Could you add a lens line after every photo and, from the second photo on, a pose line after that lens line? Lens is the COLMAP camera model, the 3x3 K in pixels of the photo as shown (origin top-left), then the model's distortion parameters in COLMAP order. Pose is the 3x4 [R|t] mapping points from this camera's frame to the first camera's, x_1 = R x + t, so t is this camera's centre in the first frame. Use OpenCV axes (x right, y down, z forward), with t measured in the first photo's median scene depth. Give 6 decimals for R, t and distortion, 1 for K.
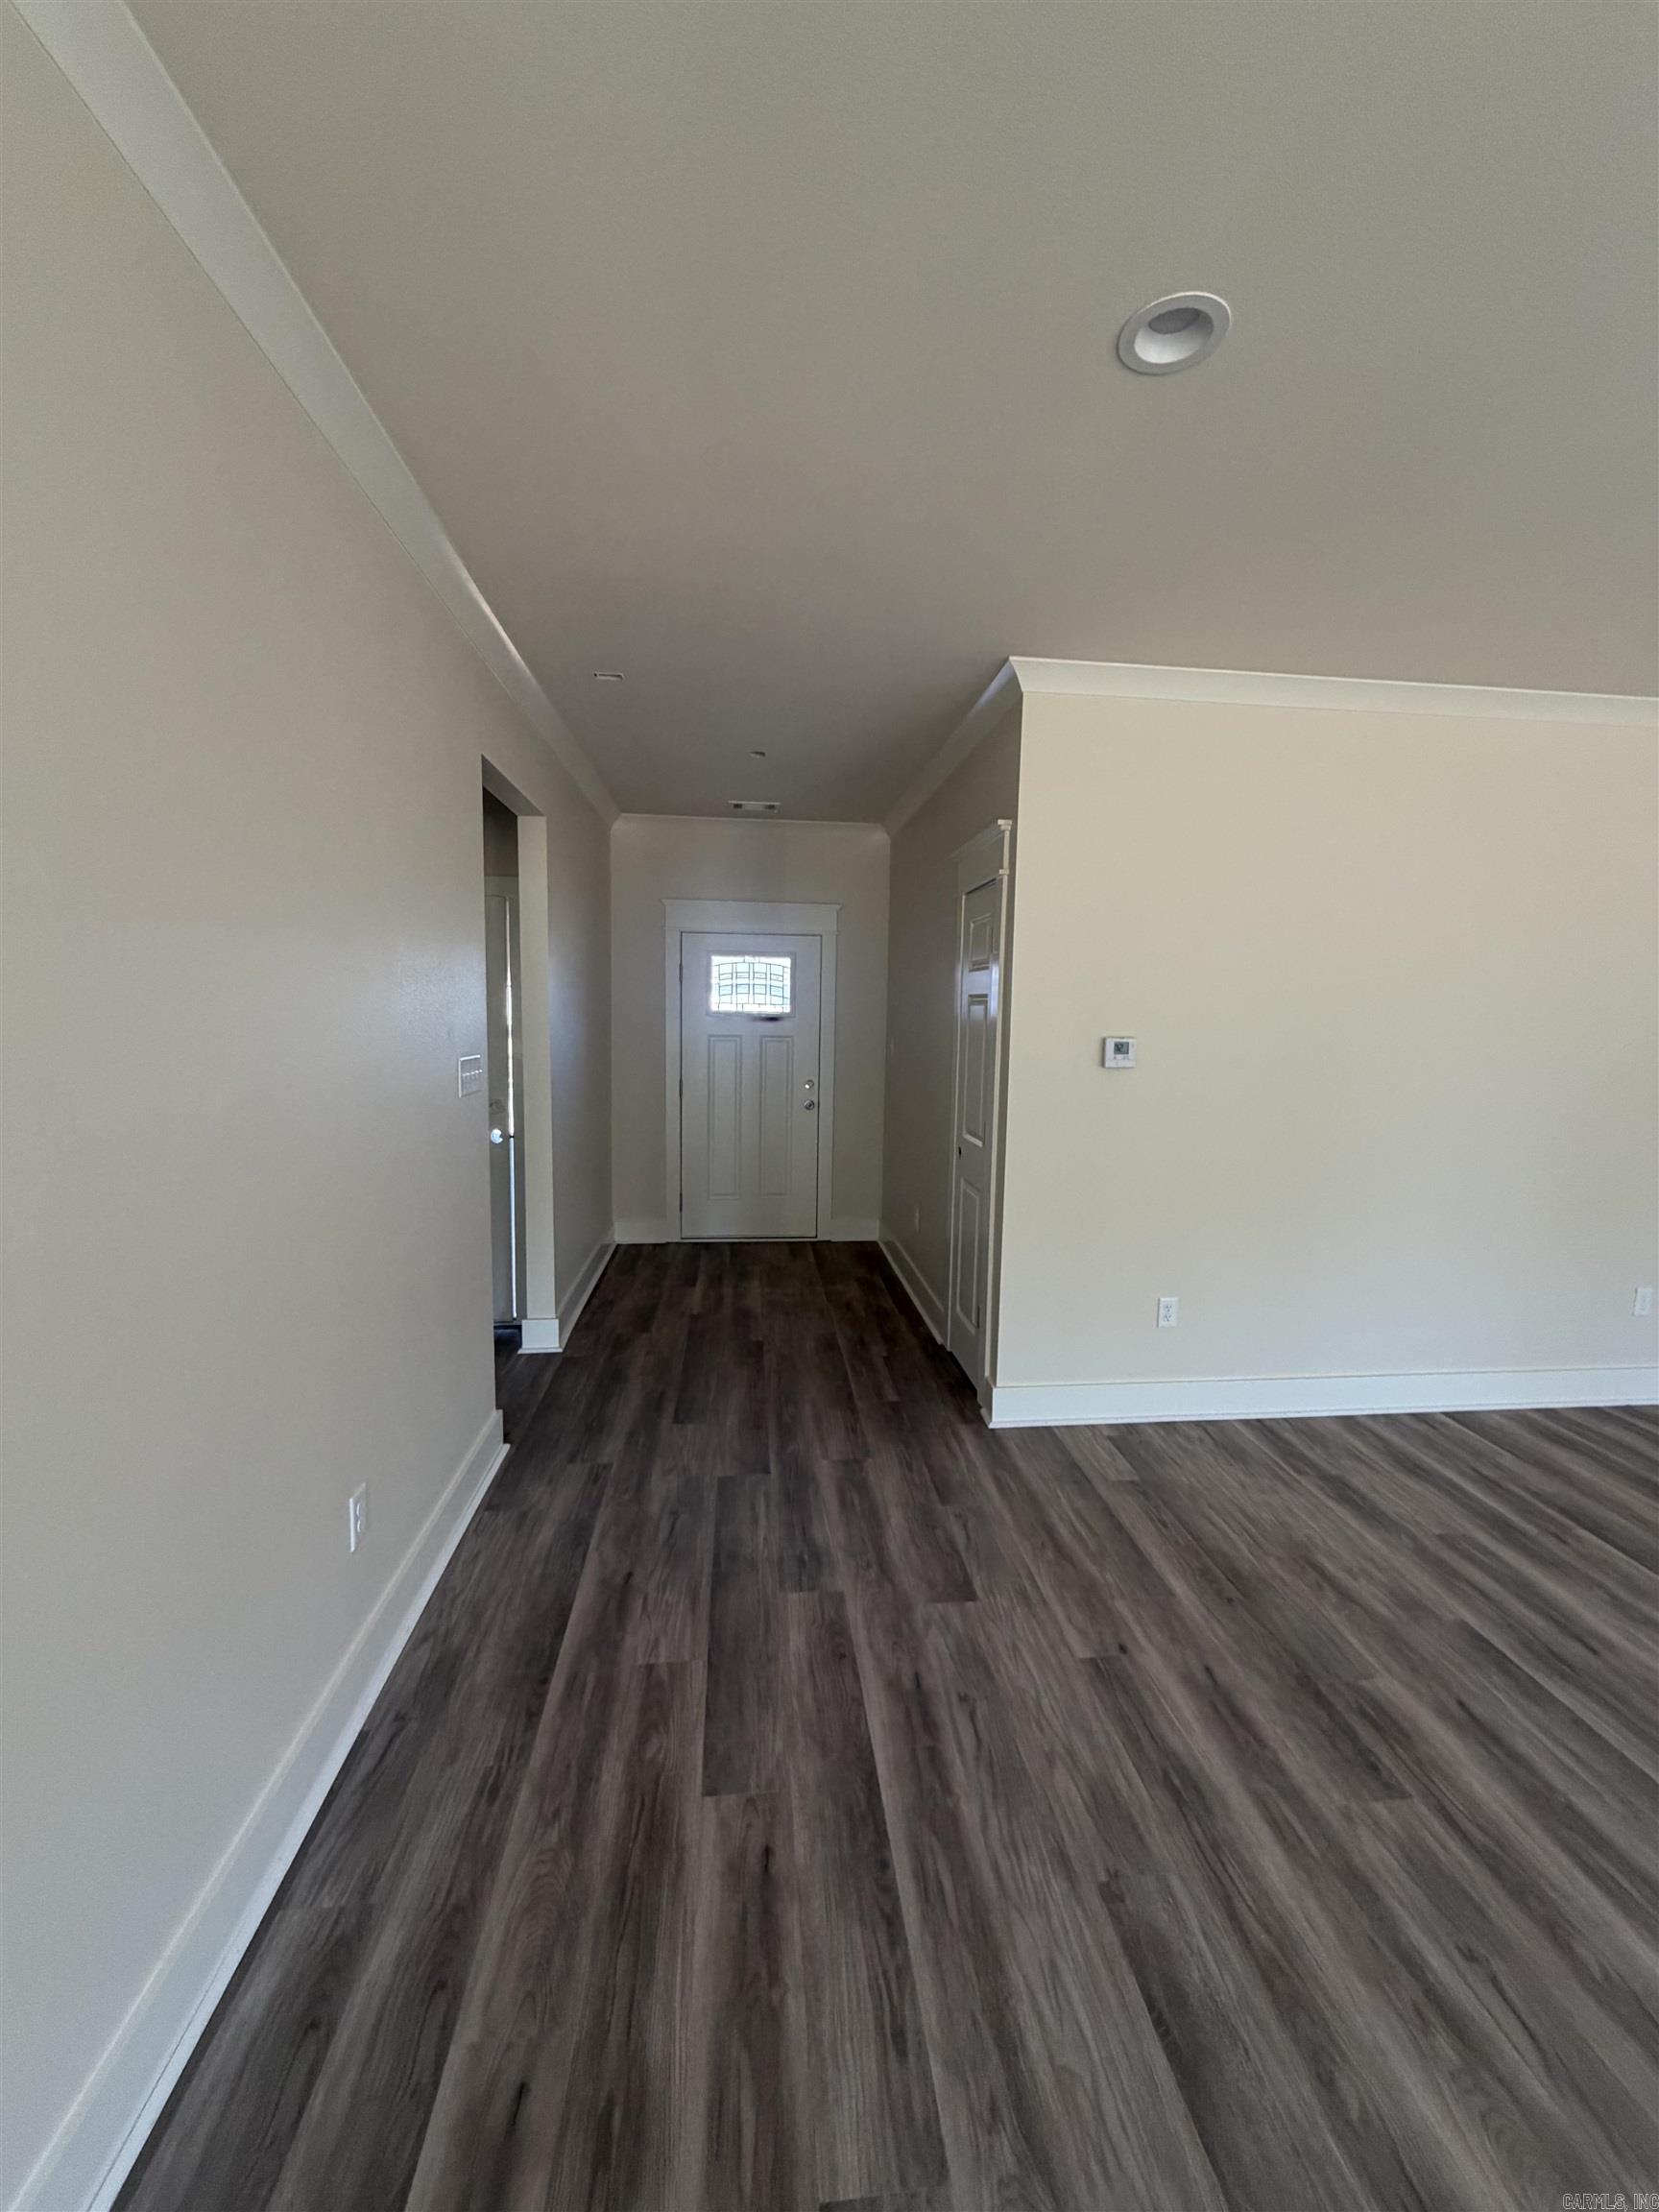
lens RADIAL K [[891.4, 0, 834.7], [0, 891.4, 1105.4], [0, 0, 1]] dist [-0.002042, 0.000560]
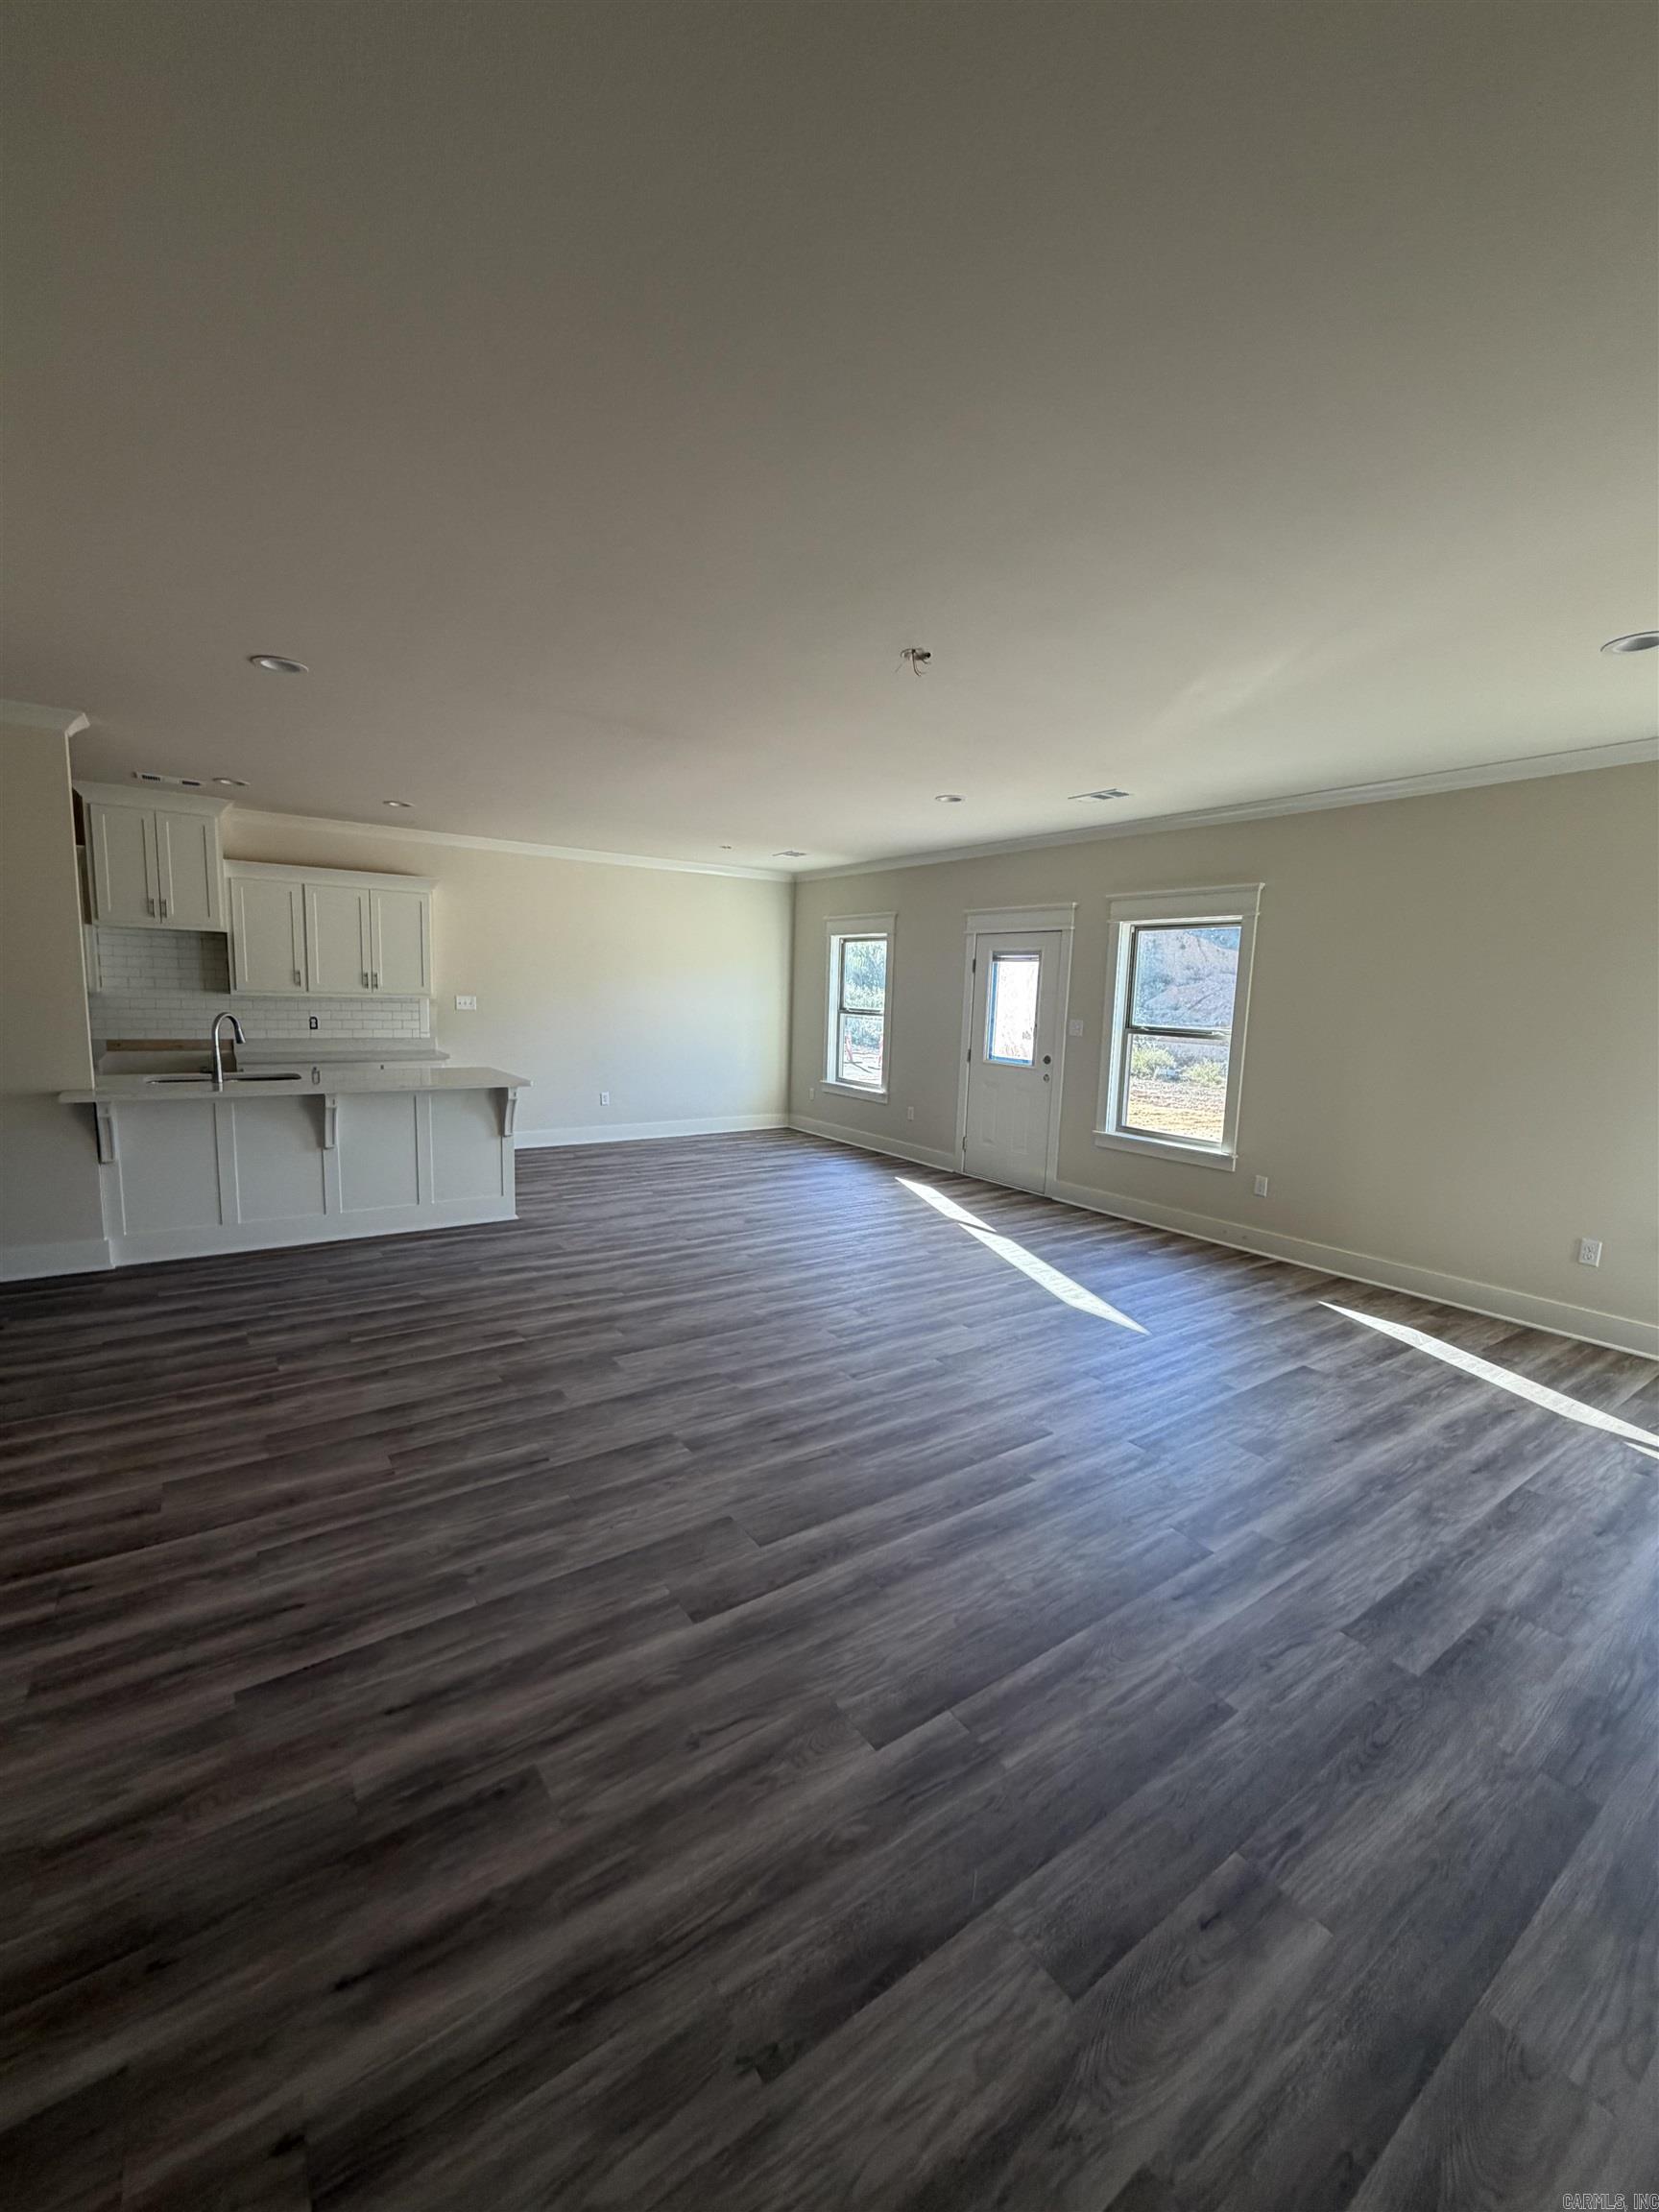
lens RADIAL K [[891.4, 0, 834.7], [0, 891.4, 1105.4], [0, 0, 1]] dist [-0.002042, 0.000560]
pose [[-0.490114, -0.146976, 0.859178, -0.238900], [0.051951, 0.979004, 0.197110, -0.110326], [-0.870109, 0.141242, -0.472188, 0.990204]]
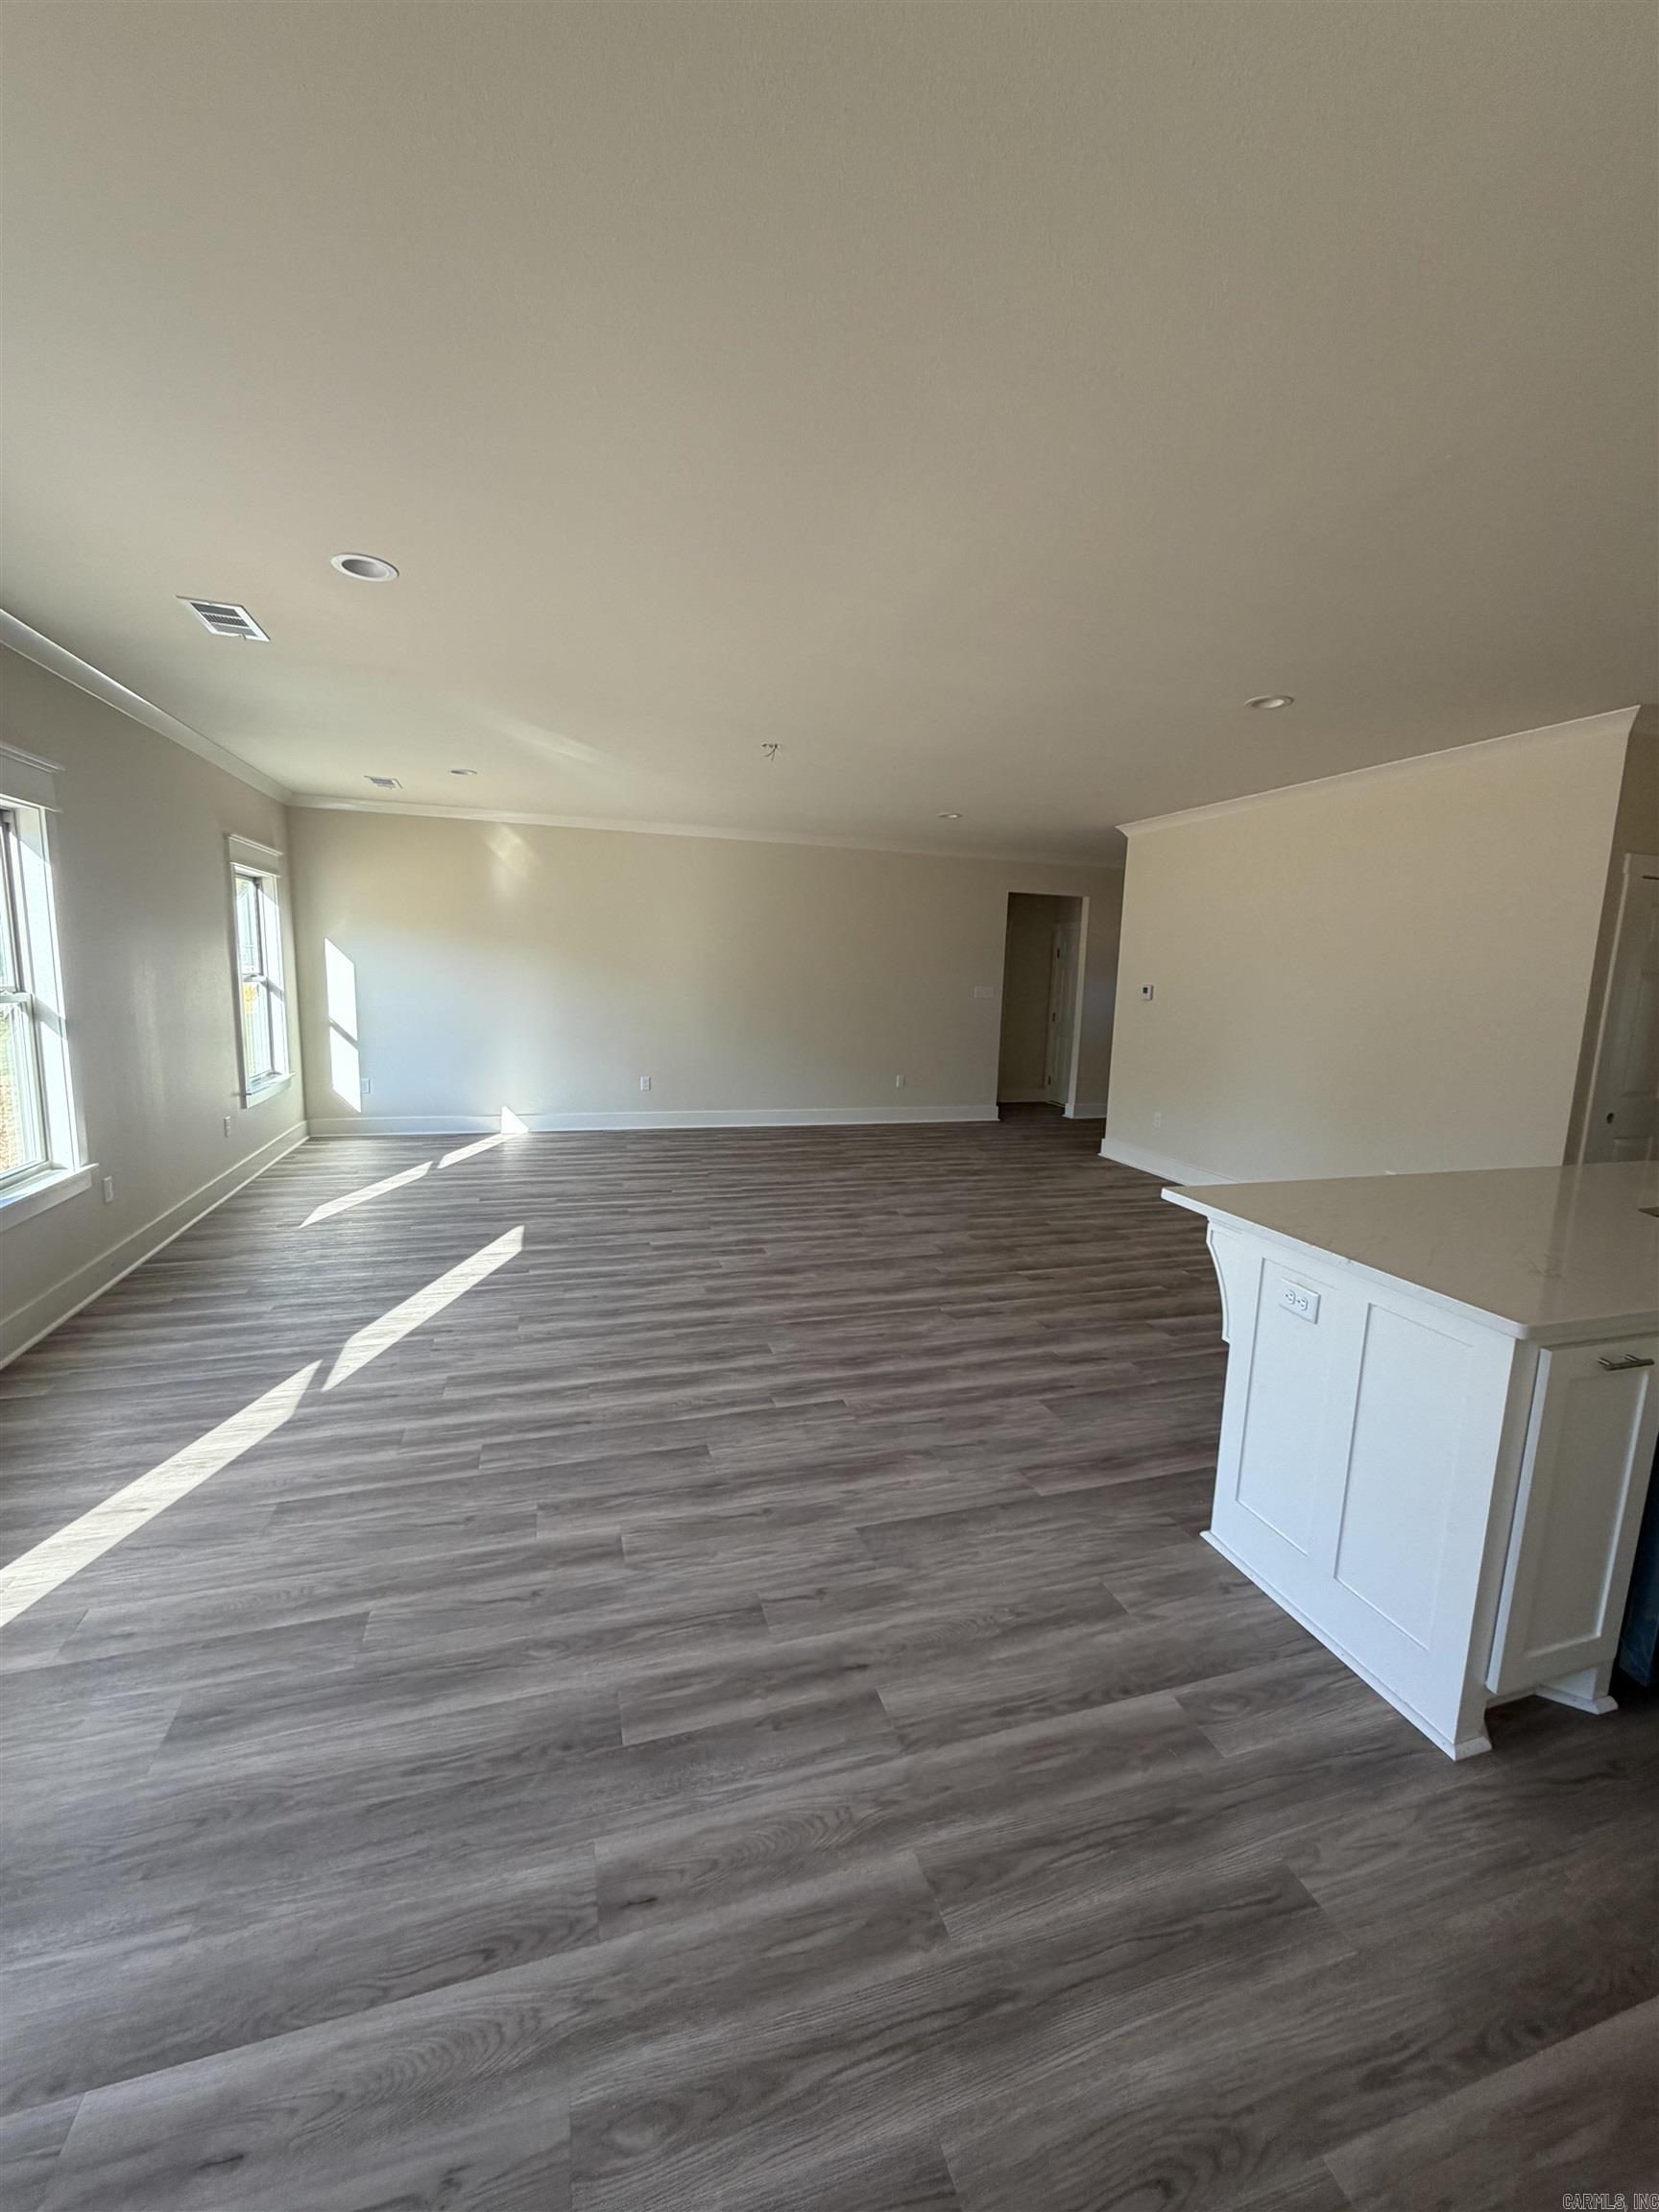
lens RADIAL K [[891.4, 0, 834.7], [0, 891.4, 1105.4], [0, 0, 1]] dist [-0.002042, 0.000560]
pose [[0.207158, 0.135934, -0.968817, 3.775186], [-0.126246, 0.985734, 0.111313, 0.111079], [0.970128, 0.099250, 0.221364, -0.279792]]
